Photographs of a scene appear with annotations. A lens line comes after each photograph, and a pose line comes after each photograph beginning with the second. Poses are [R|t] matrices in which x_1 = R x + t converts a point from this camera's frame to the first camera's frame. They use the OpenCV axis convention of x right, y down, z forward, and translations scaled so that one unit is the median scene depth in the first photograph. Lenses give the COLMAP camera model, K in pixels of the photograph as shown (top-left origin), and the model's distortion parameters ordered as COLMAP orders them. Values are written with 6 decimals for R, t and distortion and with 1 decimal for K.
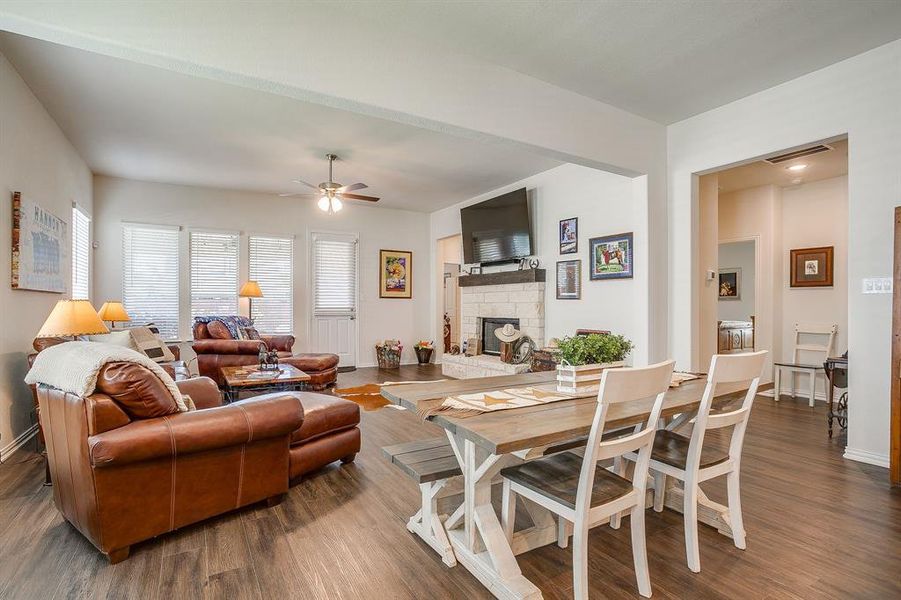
lens RADIAL K [[439.9, 0, 442.4], [0, 439.9, 307.1], [0, 0, 1]] dist [-0.060403, 0.036535]
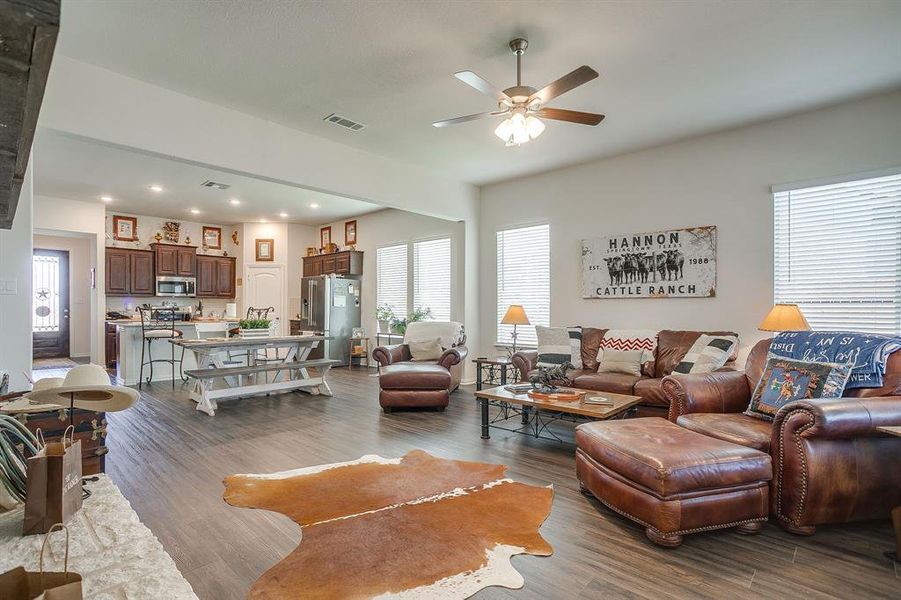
lens RADIAL K [[439.9, 0, 442.4], [0, 439.9, 307.1], [0, 0, 1]] dist [-0.060403, 0.036535]
pose [[-0.960677, -0.006262, -0.277597, -0.004583], [-0.006360, 0.999980, -0.000549, -0.003569], [0.277595, 0.001238, -0.960697, 1.371728]]
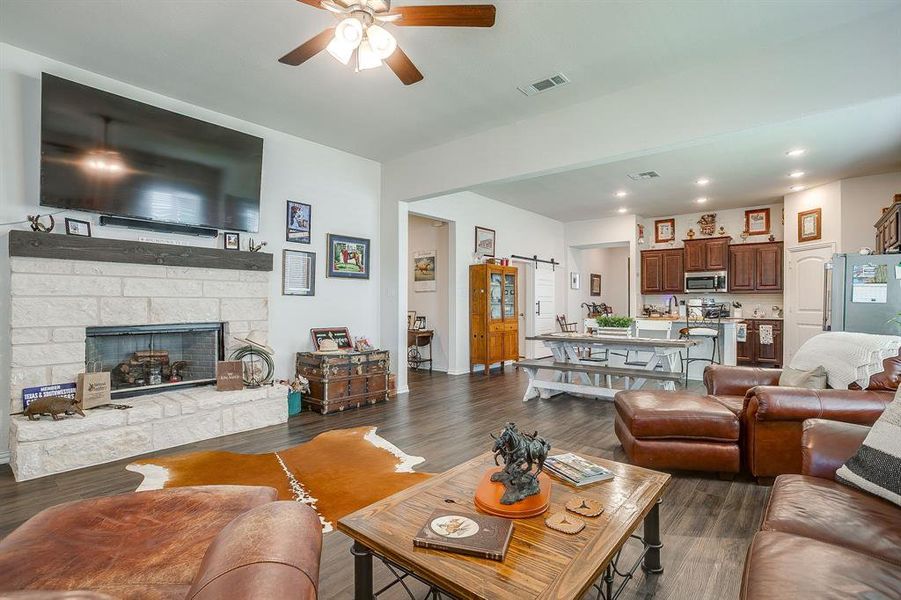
lens RADIAL K [[439.9, 0, 442.4], [0, 439.9, 307.1], [0, 0, 1]] dist [-0.060403, 0.036535]
pose [[-0.329293, -0.011588, 0.944157, -0.584046], [-0.000287, 0.999926, 0.012172, -0.005311], [-0.944228, 0.003737, -0.329272, 0.958080]]
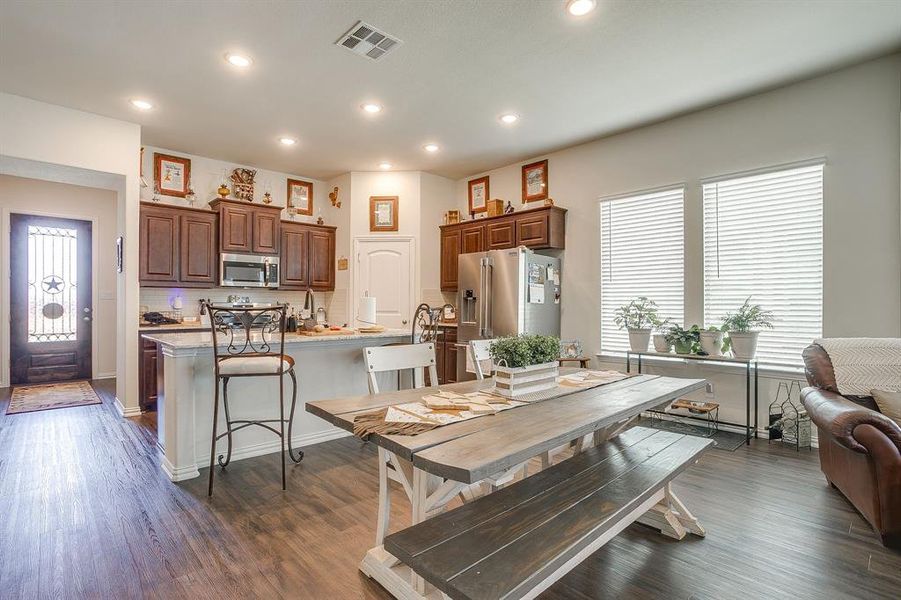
lens RADIAL K [[443.1, 0, 444.2], [0, 443.1, 301.2], [0, 0, 1]] dist [-0.065624, 0.037249]
pose [[-0.976776, -0.006859, -0.214153, 0.262050], [-0.005642, 0.999964, -0.006293, -0.001804], [0.214189, -0.004939, -0.976780, 0.677651]]
